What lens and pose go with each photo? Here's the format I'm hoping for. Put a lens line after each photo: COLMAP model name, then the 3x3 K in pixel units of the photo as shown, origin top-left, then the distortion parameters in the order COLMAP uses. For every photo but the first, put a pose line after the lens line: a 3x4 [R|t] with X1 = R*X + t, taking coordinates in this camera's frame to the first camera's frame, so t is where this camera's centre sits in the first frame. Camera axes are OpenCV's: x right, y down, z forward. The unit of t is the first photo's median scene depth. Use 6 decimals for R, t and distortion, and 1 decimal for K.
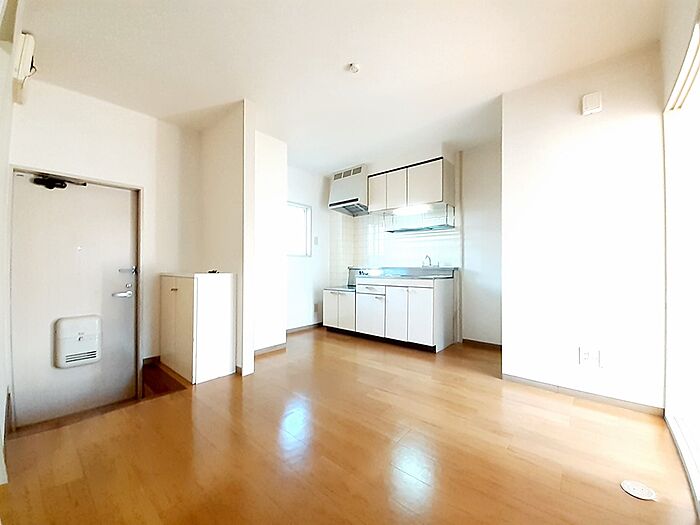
lens RADIAL K [[285.2, 0, 350.0], [0, 285.2, 262.5], [0, 0, 1]] dist [-0.000038, -0.013556]
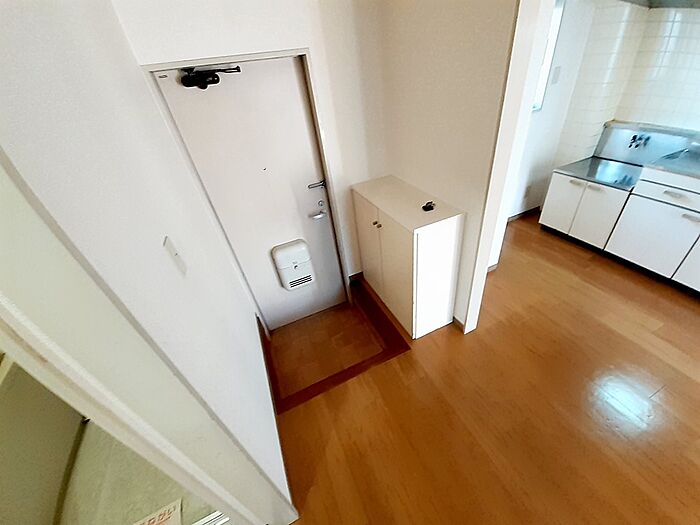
lens RADIAL K [[259.9, 0, 350.0], [0, 259.9, 262.5], [0, 0, 1]] dist [0.000691, -0.004258]
pose [[0.899008, 0.174735, -0.401563, -0.368975], [0.121411, 0.781563, 0.611898, -0.256681], [0.420767, -0.598855, 0.681416, 0.409742]]
